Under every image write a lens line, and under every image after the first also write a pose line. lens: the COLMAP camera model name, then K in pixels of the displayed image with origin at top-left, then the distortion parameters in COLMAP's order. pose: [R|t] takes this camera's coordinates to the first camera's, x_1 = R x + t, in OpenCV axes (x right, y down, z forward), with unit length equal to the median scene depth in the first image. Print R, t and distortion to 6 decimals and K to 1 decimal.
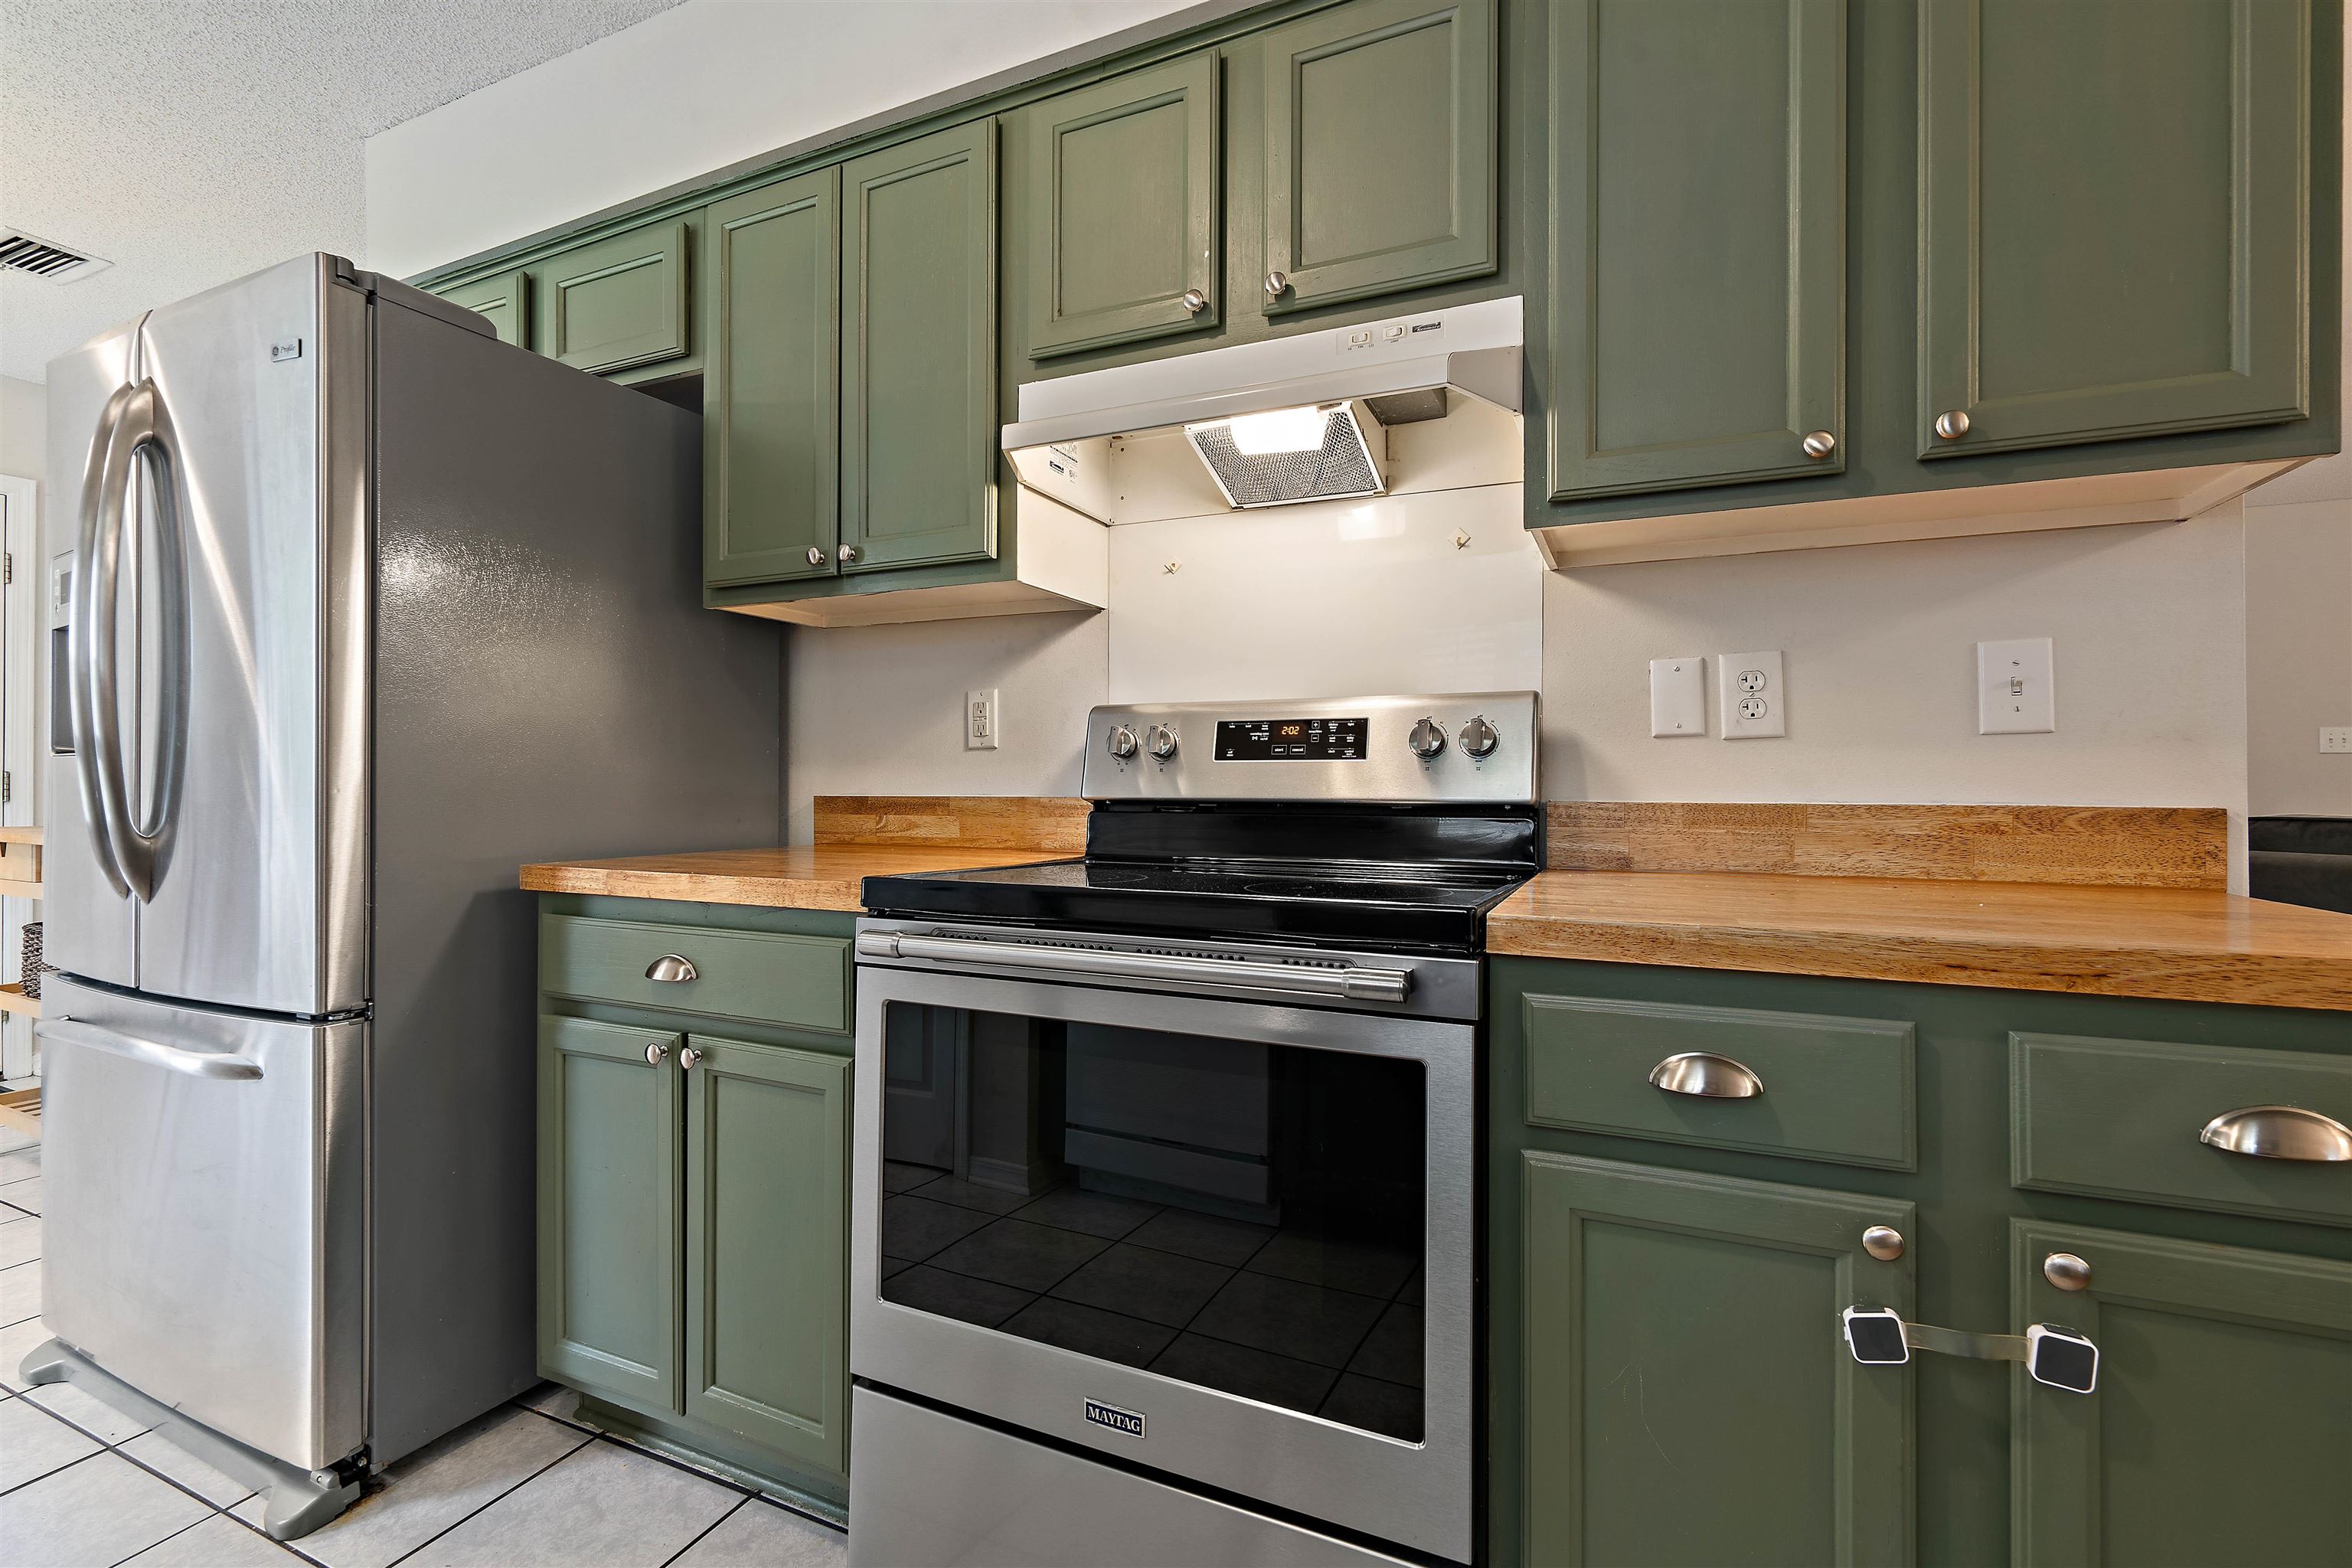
lens RADIAL K [[1033.7, 0, 1197.9], [0, 1033.7, 777.0], [0, 0, 1]] dist [-0.002872, 0.000296]
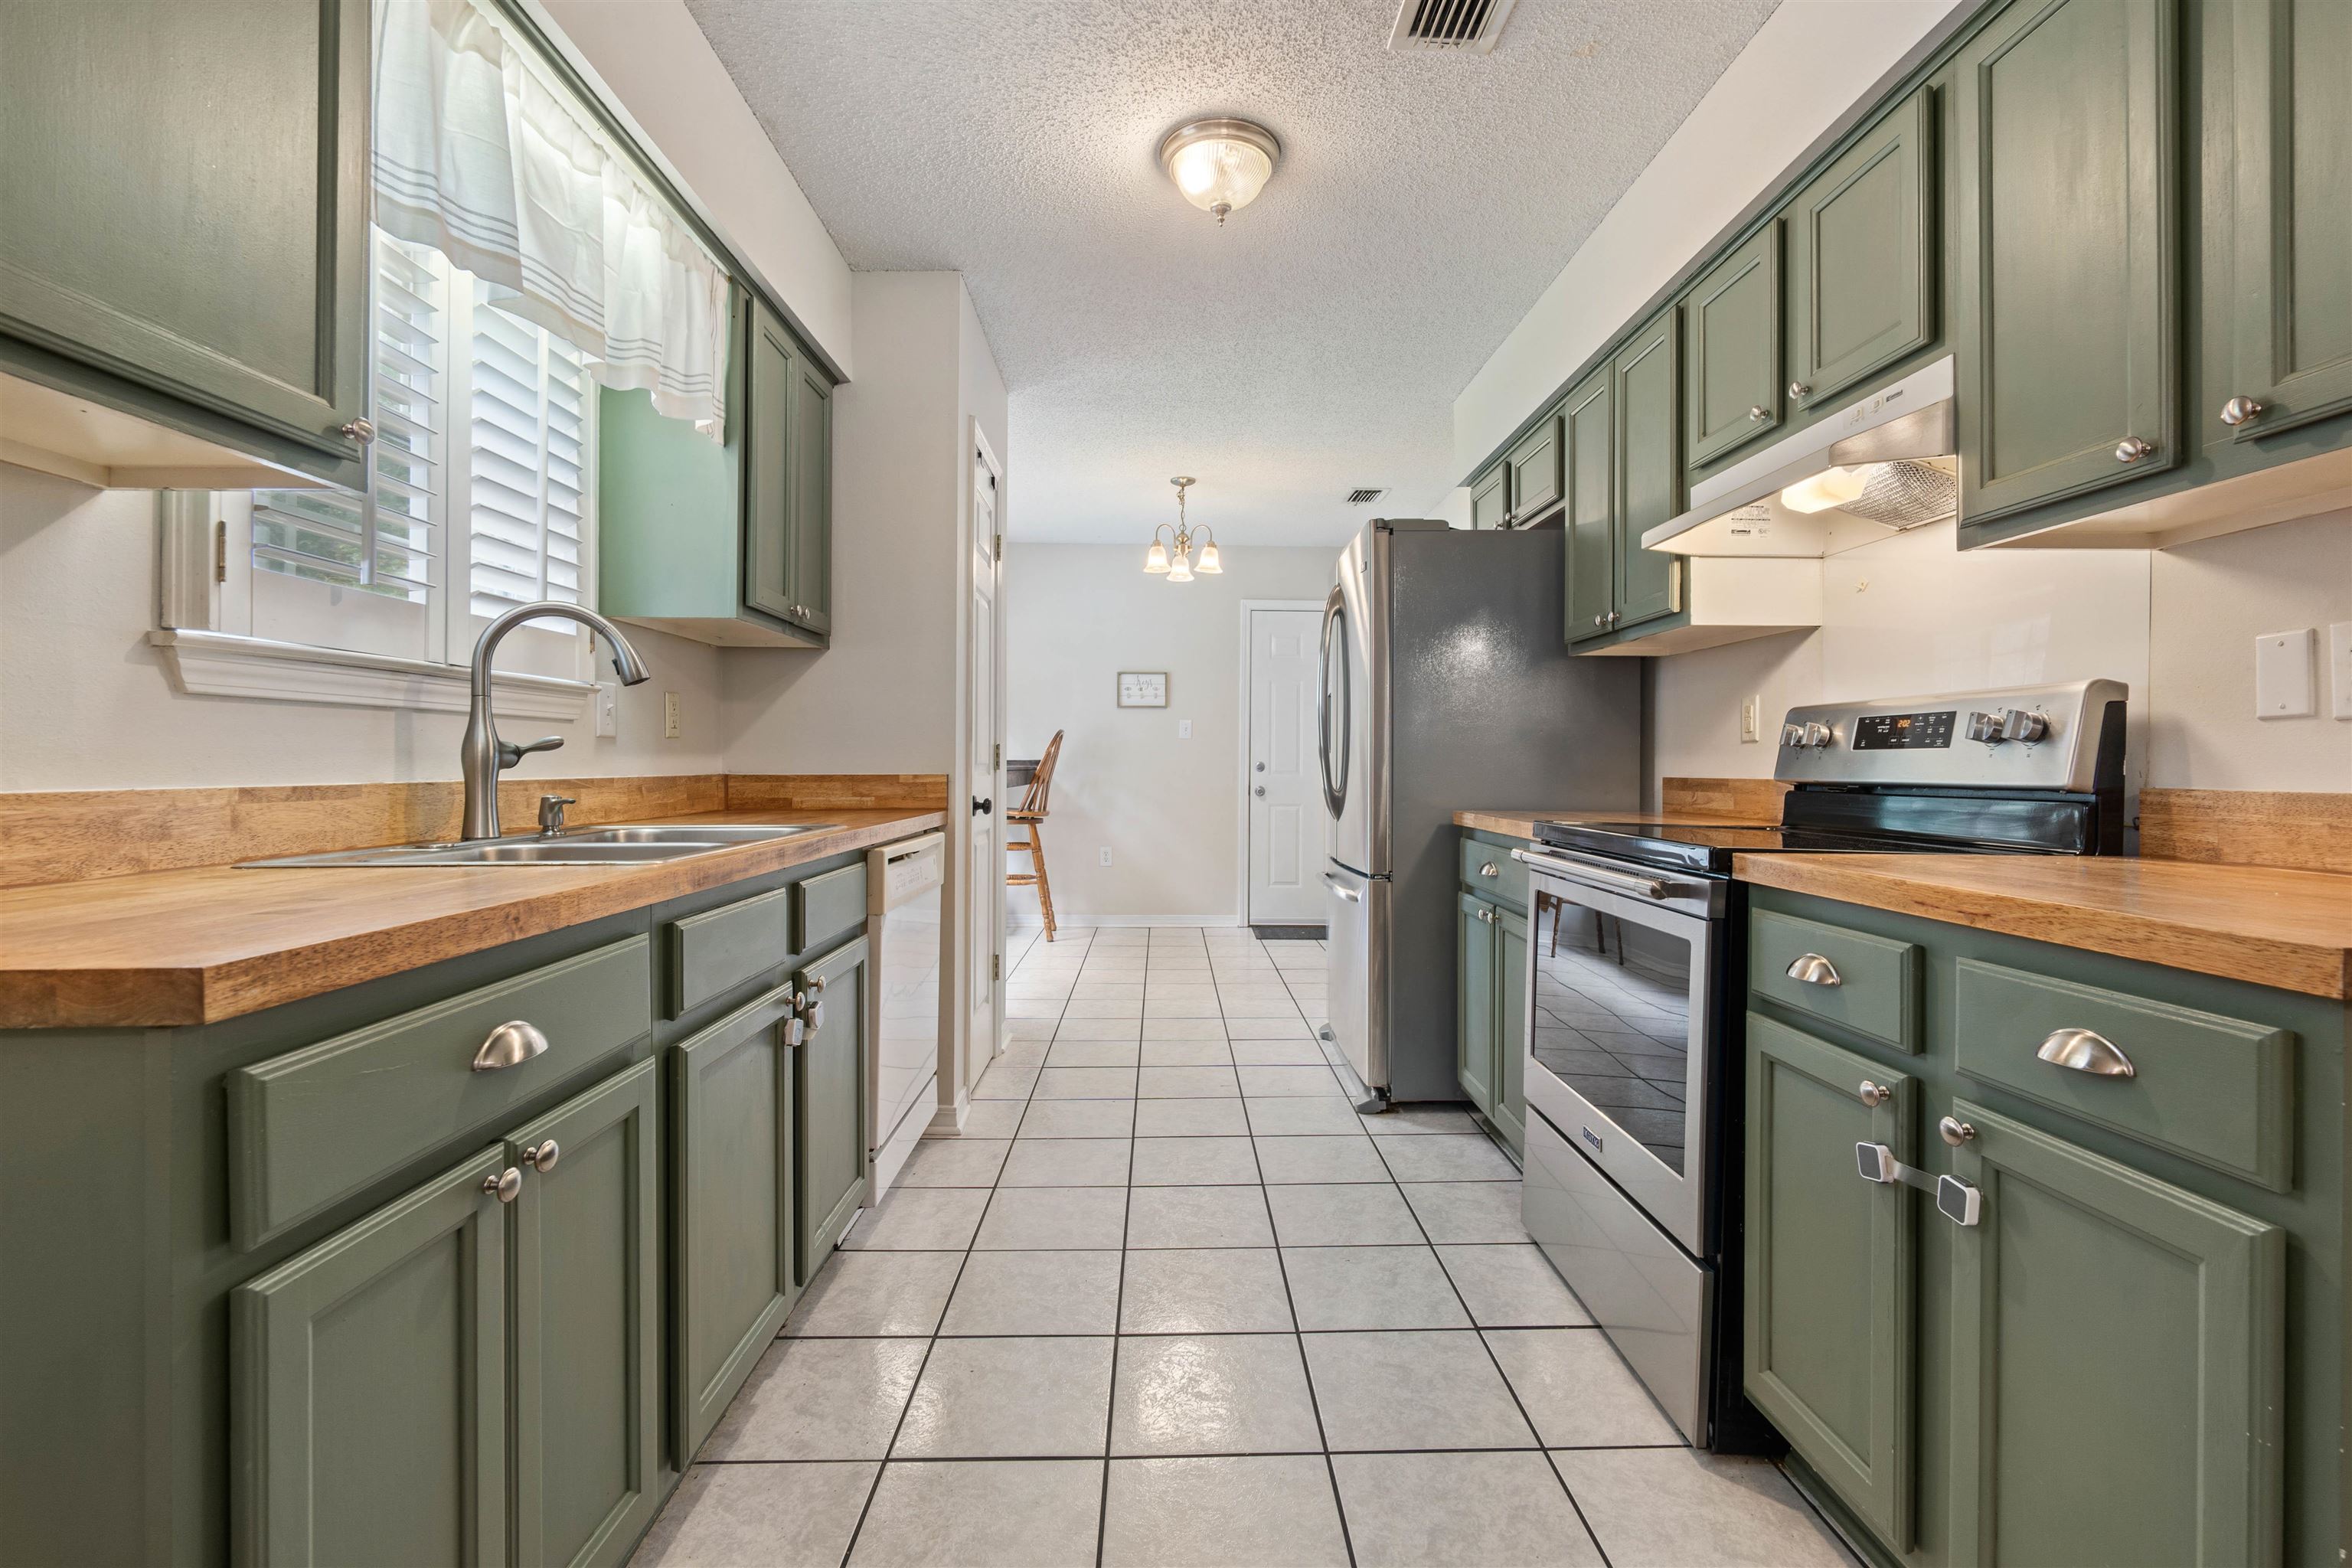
lens RADIAL K [[1033.7, 0, 1181.1], [0, 1033.7, 761.1], [0, 0, 1]] dist [-0.002872, 0.000296]
pose [[0.425809, -0.003276, -0.904807, 0.847566], [0.000674, 0.999994, -0.003304, 0.000645], [0.904813, 0.000797, 0.425809, -0.249153]]
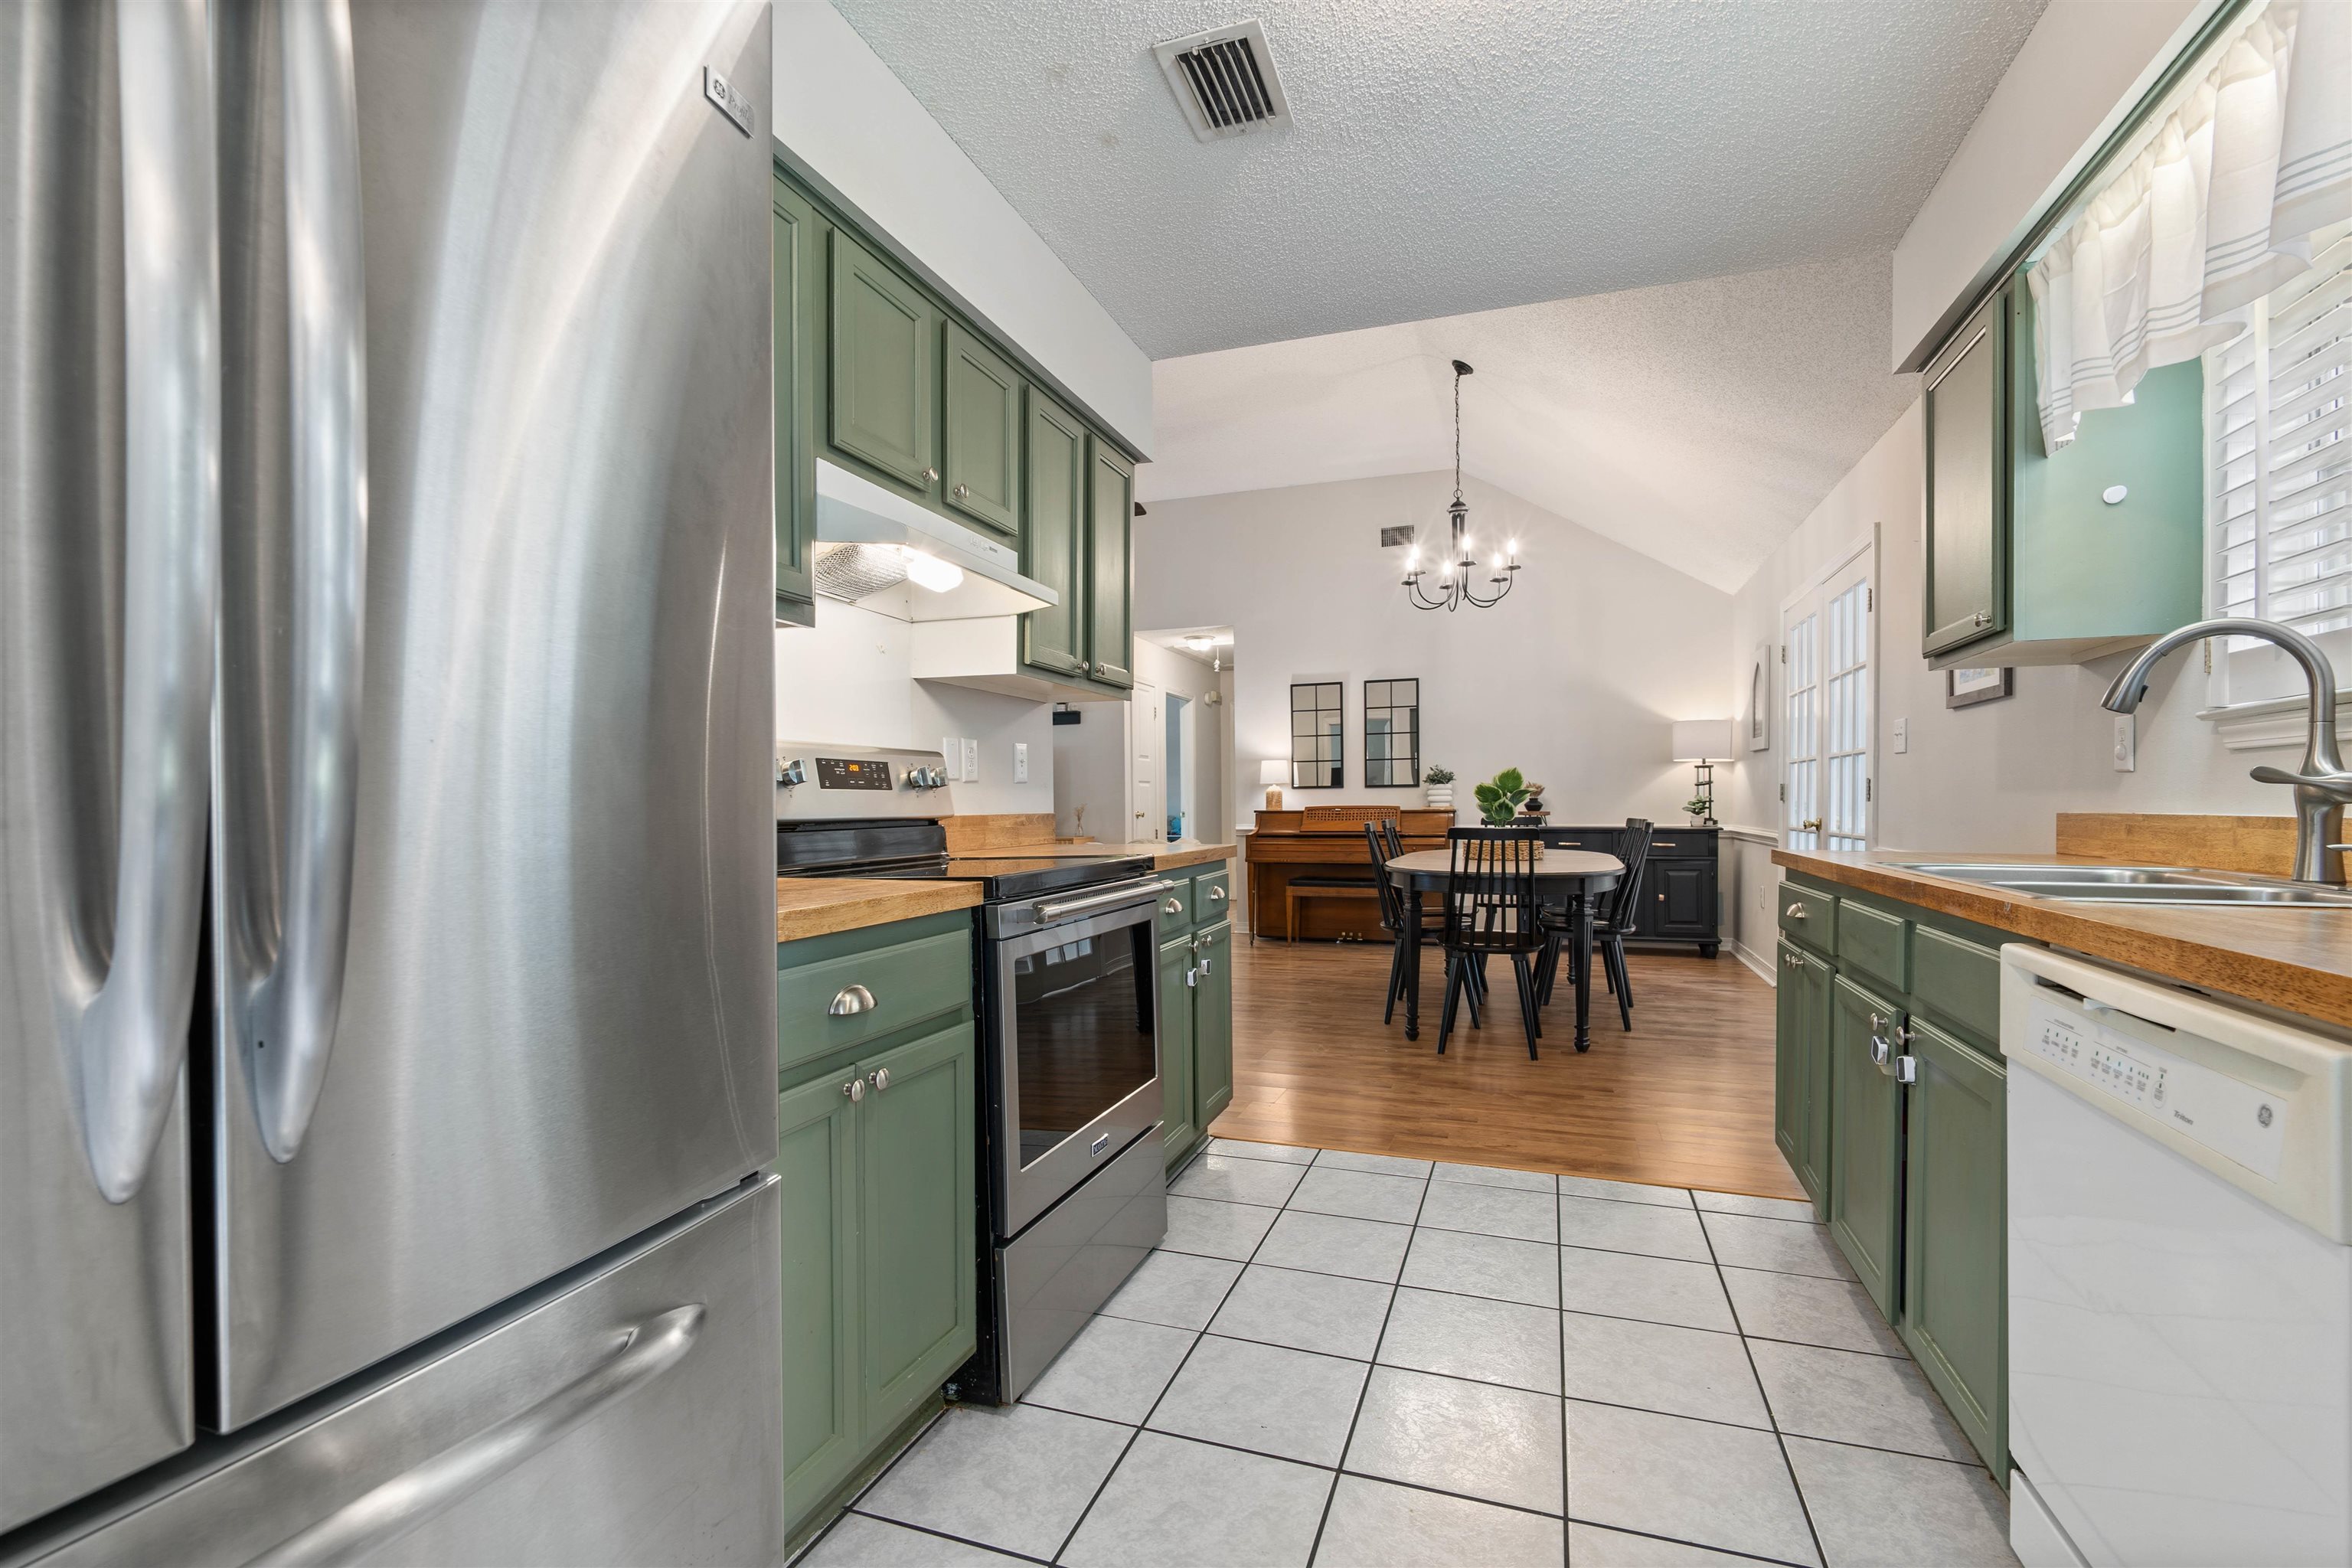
lens RADIAL K [[1033.7, 0, 1183.3], [0, 1033.7, 807.3], [0, 0, 1]] dist [-0.002872, 0.000296]
pose [[-0.084939, -0.006325, 0.996366, -1.403608], [0.001871, 0.999977, 0.006508, -0.000767], [-0.996384, 0.002417, -0.084925, 0.724315]]
